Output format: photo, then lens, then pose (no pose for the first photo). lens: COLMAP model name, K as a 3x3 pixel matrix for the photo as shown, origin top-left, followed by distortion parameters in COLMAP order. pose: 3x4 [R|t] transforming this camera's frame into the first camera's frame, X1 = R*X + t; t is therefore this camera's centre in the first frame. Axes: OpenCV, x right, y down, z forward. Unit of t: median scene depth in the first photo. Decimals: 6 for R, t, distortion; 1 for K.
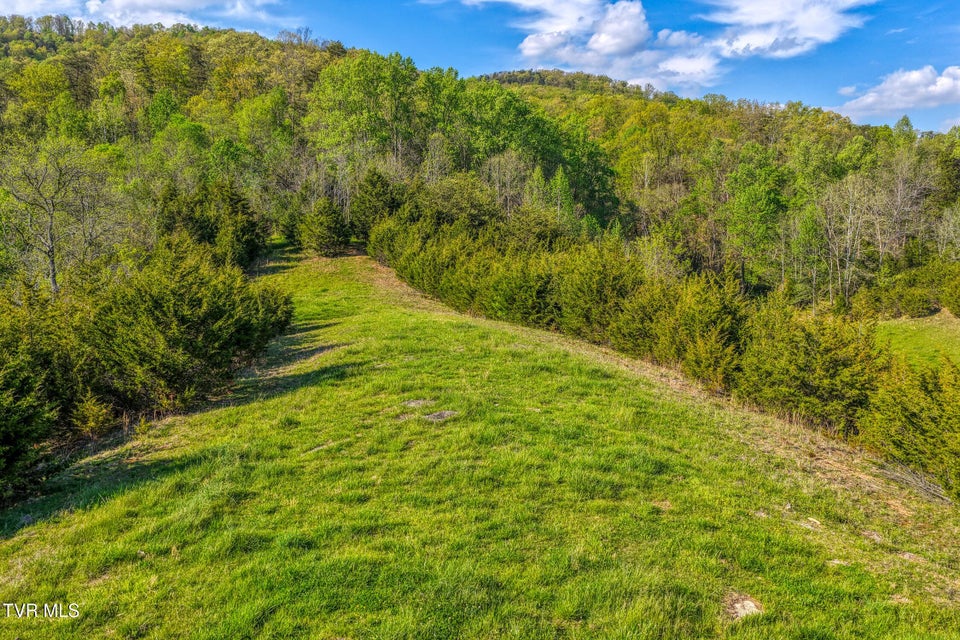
lens RADIAL K [[807.2, 0, 480.0], [0, 807.2, 320.0], [0, 0, 1]] dist [-0.013289, 0.048502]
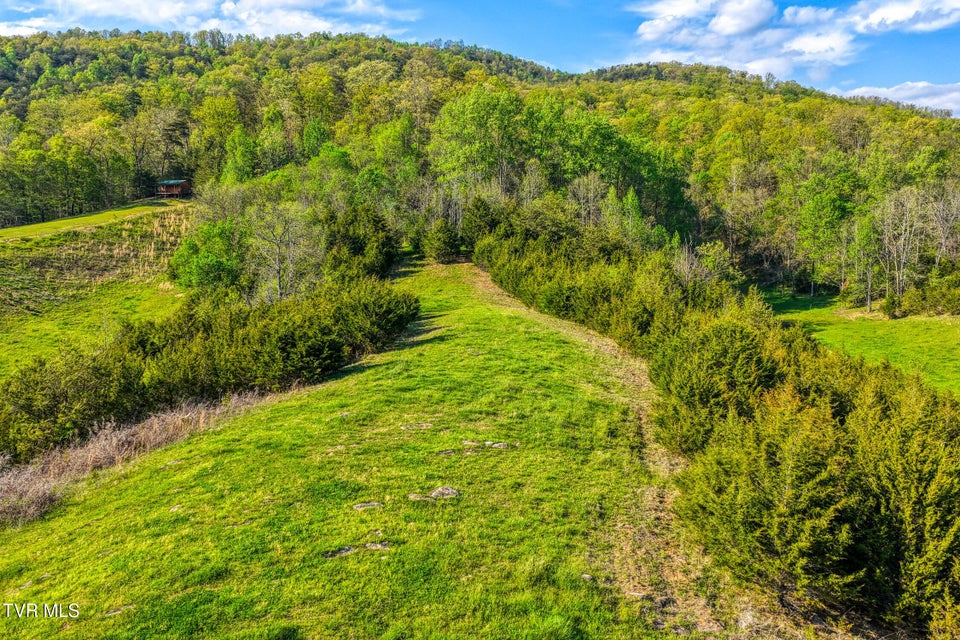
lens RADIAL K [[807.2, 0, 480.0], [0, 807.2, 320.0], [0, 0, 1]] dist [-0.013289, 0.048502]
pose [[0.989116, 0.015194, -0.146354, 0.058384], [-0.013154, 0.999803, 0.014895, -0.004454], [0.146552, -0.012807, 0.989120, -0.271143]]
